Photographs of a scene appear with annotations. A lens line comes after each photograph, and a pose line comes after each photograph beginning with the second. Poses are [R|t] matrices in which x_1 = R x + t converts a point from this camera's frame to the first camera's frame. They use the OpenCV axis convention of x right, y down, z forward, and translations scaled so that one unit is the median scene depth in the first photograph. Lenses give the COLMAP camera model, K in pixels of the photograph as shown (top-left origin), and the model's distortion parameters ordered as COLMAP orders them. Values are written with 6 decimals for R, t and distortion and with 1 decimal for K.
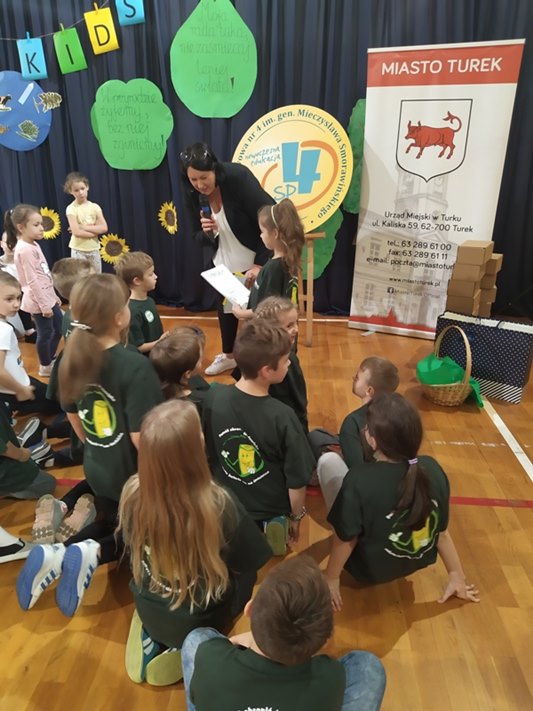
lens RADIAL K [[530.3, 0, 262.2], [0, 530.3, 354.0], [0, 0, 1]] dist [0.100212, -0.143199]
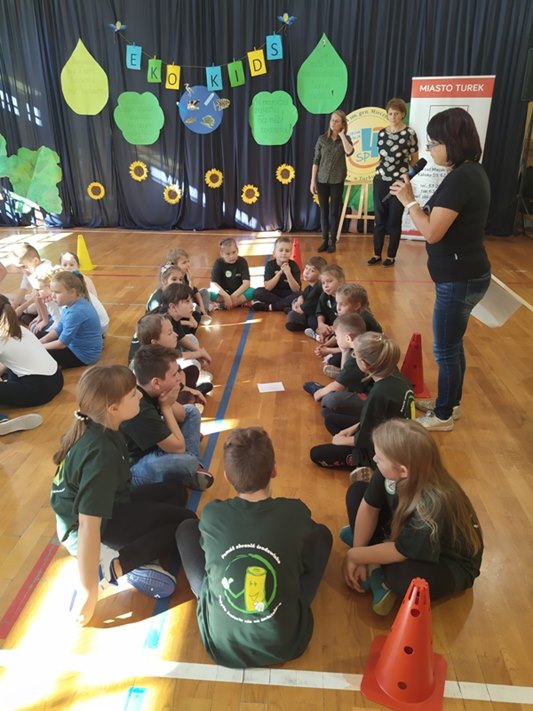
lens RADIAL K [[535.0, 0, 265.2], [0, 535.0, 360.6], [0, 0, 1]] dist [0.100151, -0.154077]
pose [[0.999987, 0.000707, 0.005004, -0.288189], [-0.000847, 0.999608, 0.027972, 0.319965], [-0.004983, -0.027976, 0.999596, -0.803469]]
